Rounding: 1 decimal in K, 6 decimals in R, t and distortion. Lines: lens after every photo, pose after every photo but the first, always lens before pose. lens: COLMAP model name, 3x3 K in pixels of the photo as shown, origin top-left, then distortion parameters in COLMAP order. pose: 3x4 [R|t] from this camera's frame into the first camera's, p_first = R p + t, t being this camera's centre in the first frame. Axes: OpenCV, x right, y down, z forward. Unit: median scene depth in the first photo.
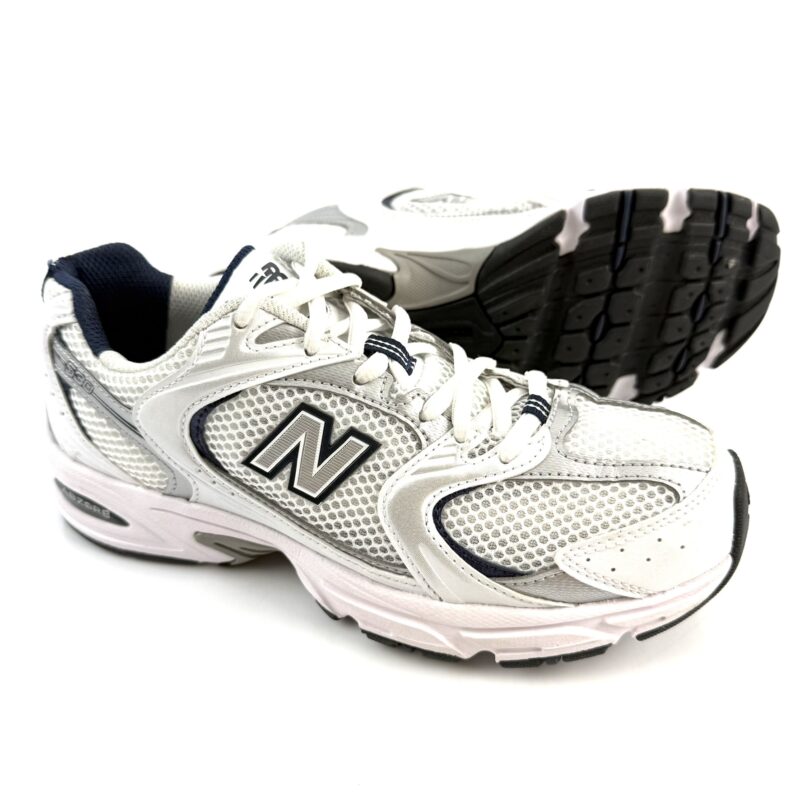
lens RADIAL K [[733.5, 0, 397.5], [0, 733.5, 412.0], [0, 0, 1]] dist [0.170474, -0.496932]
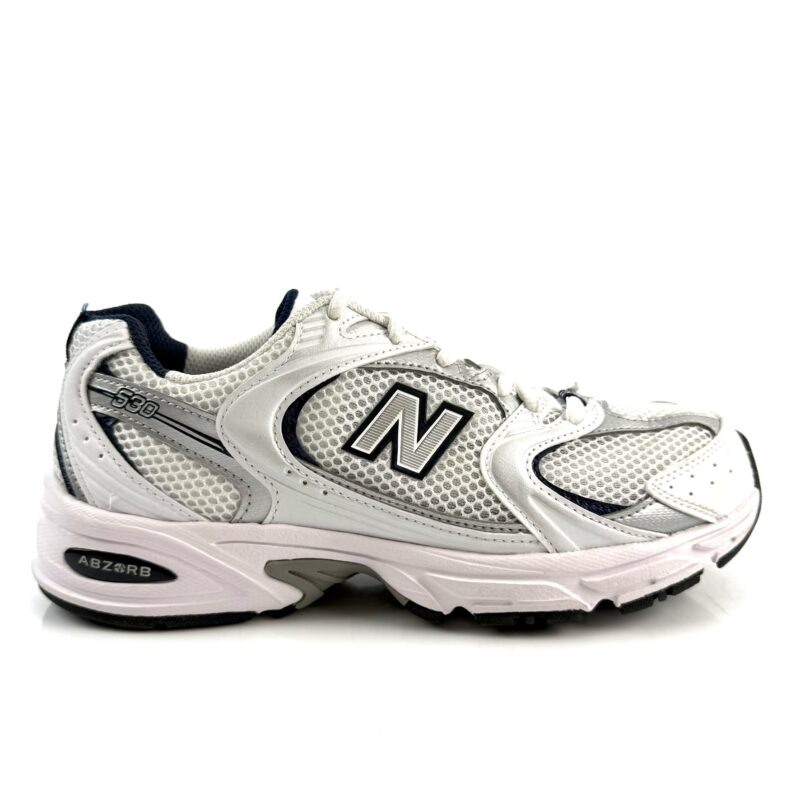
lens RADIAL K [[733.5, 0, 397.5], [0, 733.5, 412.0], [0, 0, 1]] dist [0.170474, -0.496932]
pose [[0.932398, -0.043267, 0.358833, -0.507971], [0.188626, 0.905132, -0.380993, 0.427815], [-0.308307, 0.422923, 0.852105, 0.111876]]
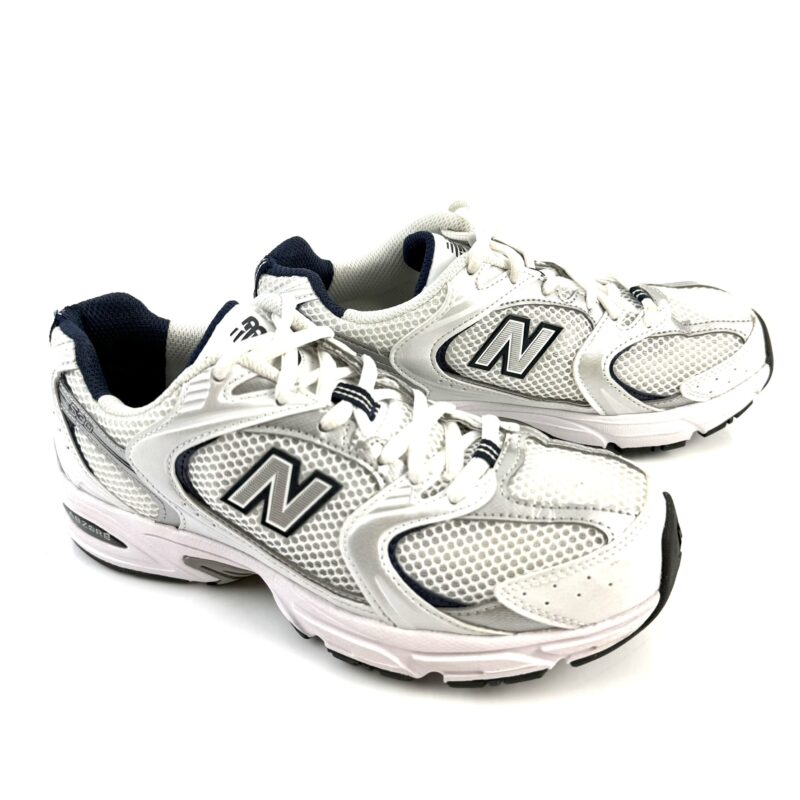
lens RADIAL K [[733.5, 0, 397.5], [0, 733.5, 412.0], [0, 0, 1]] dist [0.170474, -0.496932]
pose [[0.999070, 0.010213, -0.041891, 0.105617], [-0.009657, 0.999863, 0.013451, -0.082943], [0.042022, -0.013033, 0.999032, -0.110812]]
